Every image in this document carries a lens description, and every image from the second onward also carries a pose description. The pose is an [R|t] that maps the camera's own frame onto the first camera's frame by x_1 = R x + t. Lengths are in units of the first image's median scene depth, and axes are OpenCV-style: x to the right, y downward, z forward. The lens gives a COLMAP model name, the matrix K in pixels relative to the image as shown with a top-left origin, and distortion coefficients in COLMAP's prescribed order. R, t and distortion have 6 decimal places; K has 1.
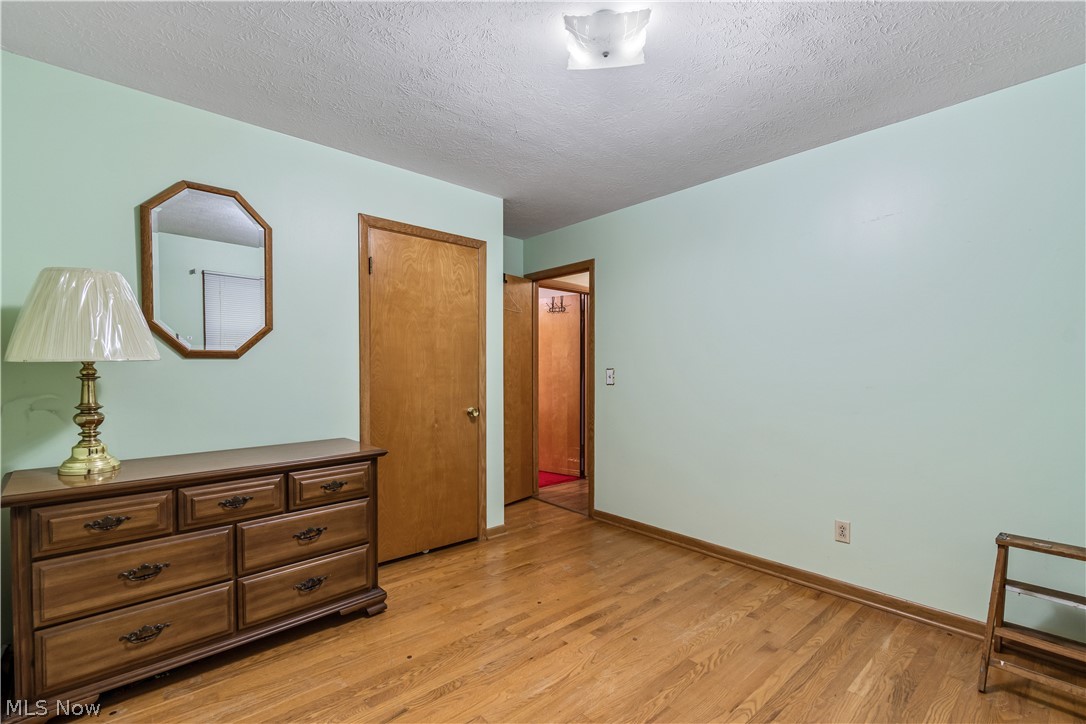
lens RADIAL K [[476.6, 0, 543.0], [0, 476.6, 362.0], [0, 0, 1]] dist [0.000592, 0.000071]
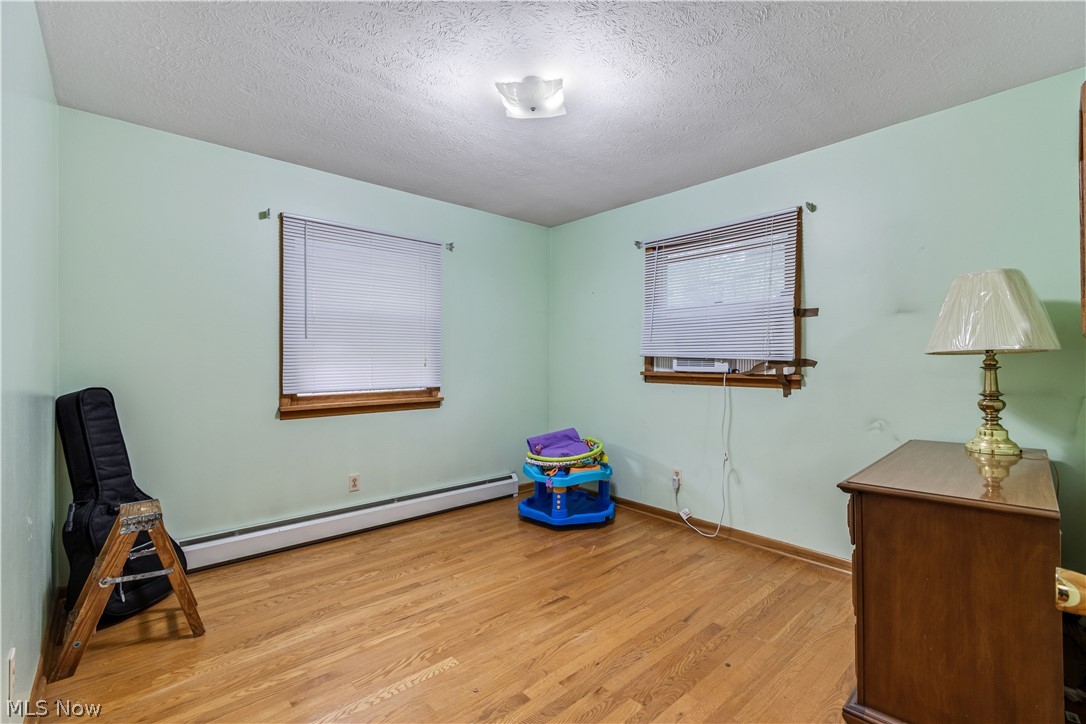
lens RADIAL K [[476.6, 0, 543.0], [0, 476.6, 362.0], [0, 0, 1]] dist [0.000592, 0.000071]
pose [[-0.999973, -0.004679, 0.005591, 0.087549], [-0.004718, 0.999965, -0.006907, 0.032334], [-0.005559, -0.006933, -0.999961, 2.106756]]
